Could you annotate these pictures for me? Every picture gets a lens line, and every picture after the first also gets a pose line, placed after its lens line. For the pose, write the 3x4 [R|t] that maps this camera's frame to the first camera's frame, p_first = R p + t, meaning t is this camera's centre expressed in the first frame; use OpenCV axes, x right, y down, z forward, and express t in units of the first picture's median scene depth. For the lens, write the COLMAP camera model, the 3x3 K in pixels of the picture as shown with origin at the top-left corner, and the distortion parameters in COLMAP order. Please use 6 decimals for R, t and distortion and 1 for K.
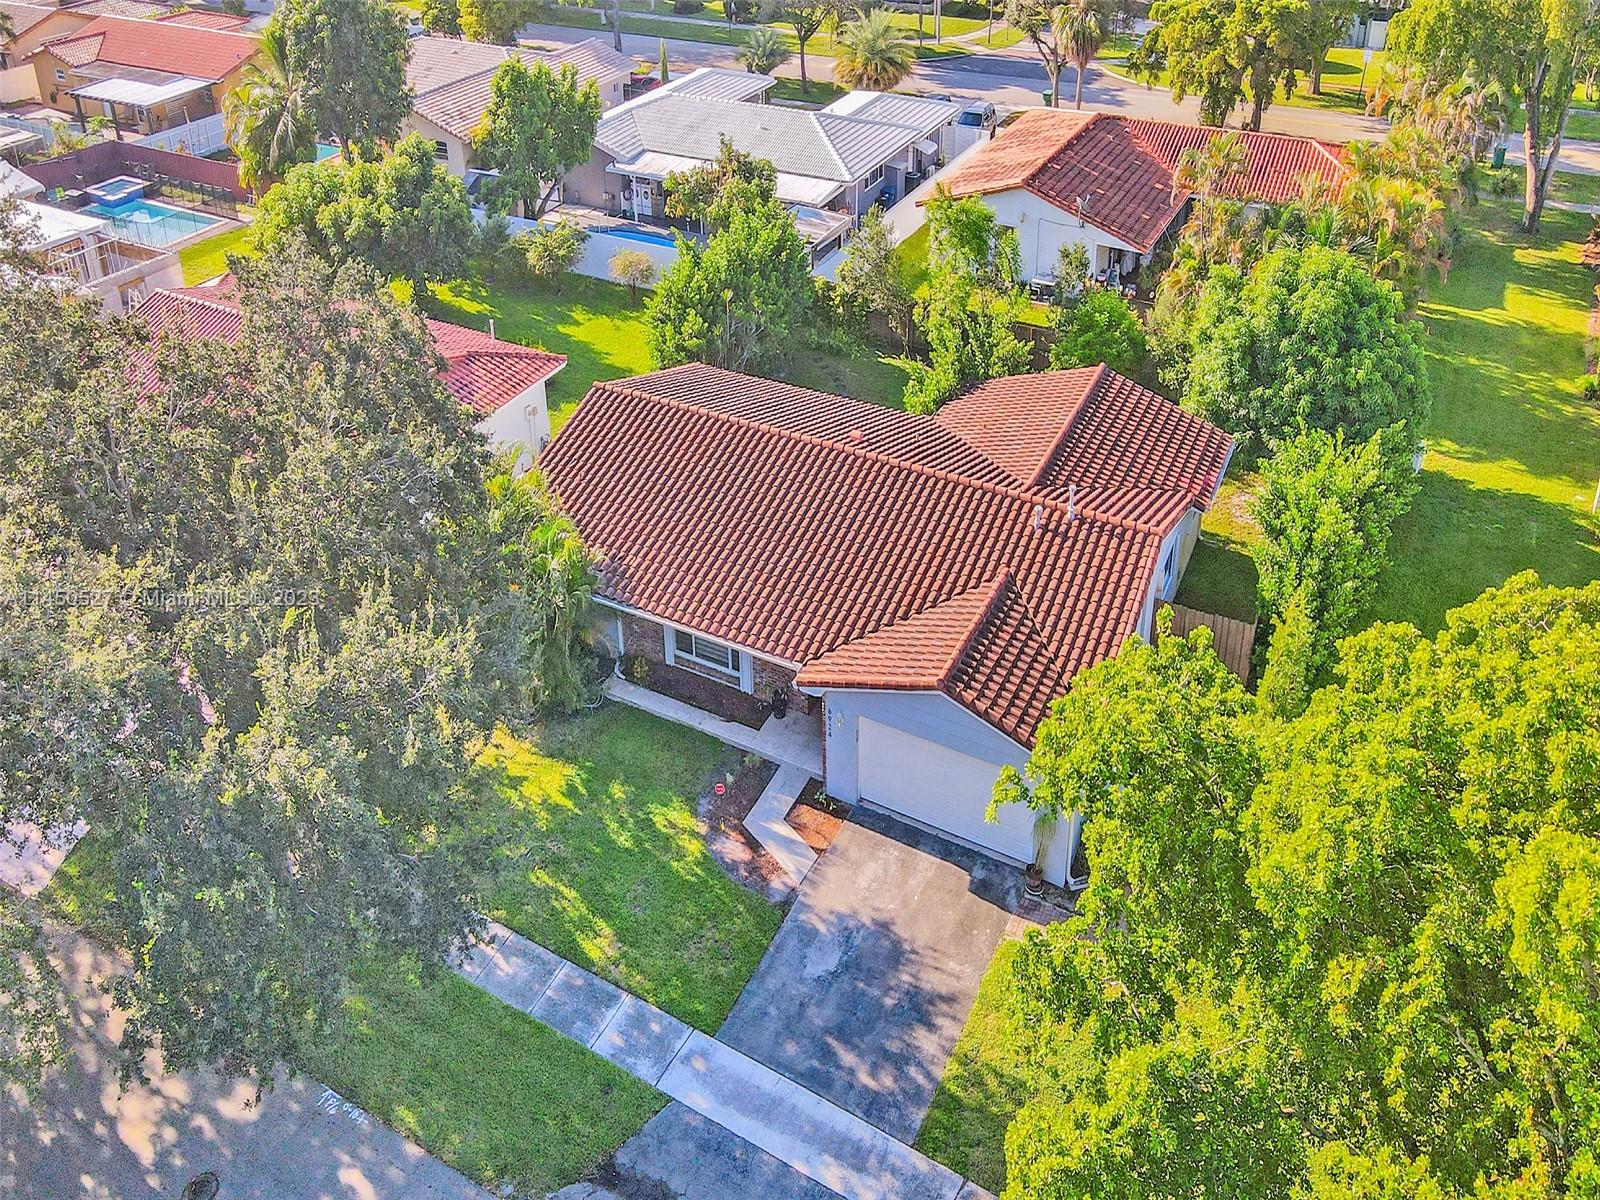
lens RADIAL K [[1116.1, 0, 797.8], [0, 1116.1, 529.2], [0, 0, 1]] dist [0.004065, 0.003318]
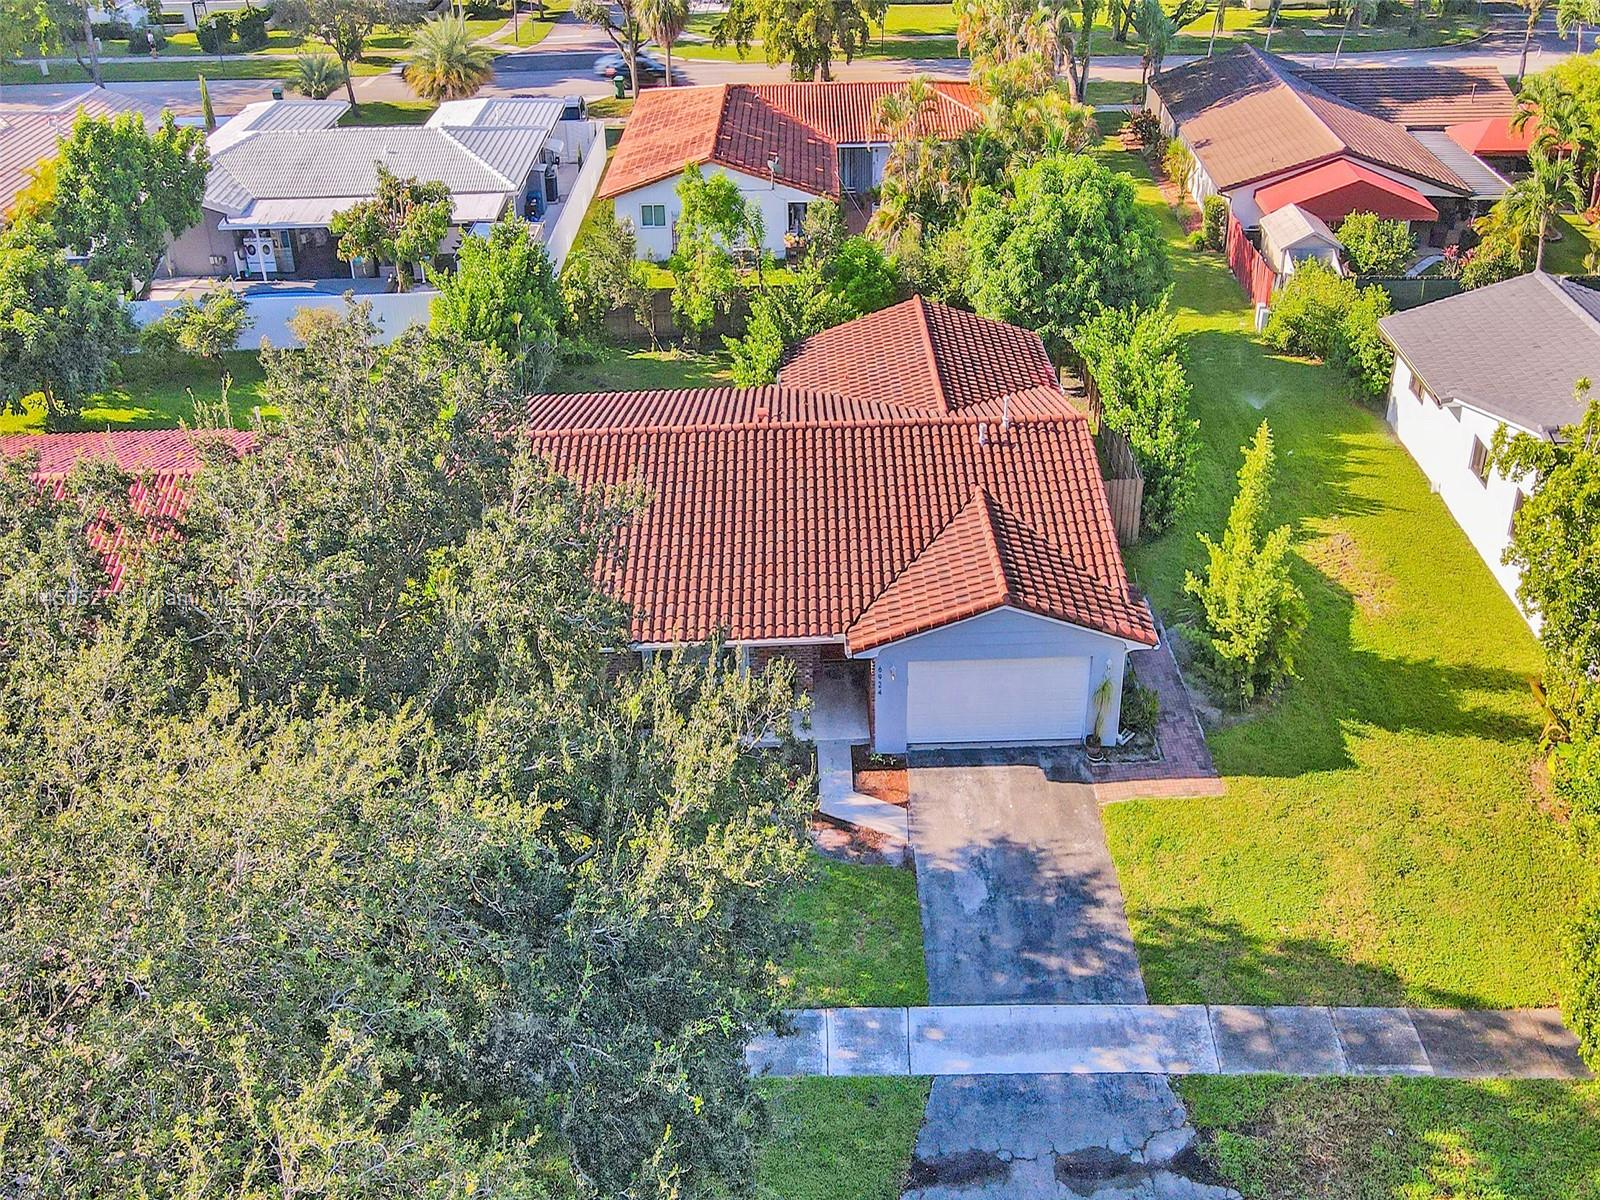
lens RADIAL K [[1116.1, 0, 797.8], [0, 1116.1, 529.2], [0, 0, 1]] dist [0.004065, 0.003318]
pose [[0.873568, -0.292365, 0.389103, -0.386691], [0.292935, 0.954287, 0.059371, -0.039425], [-0.388674, 0.062117, 0.919279, 0.088901]]
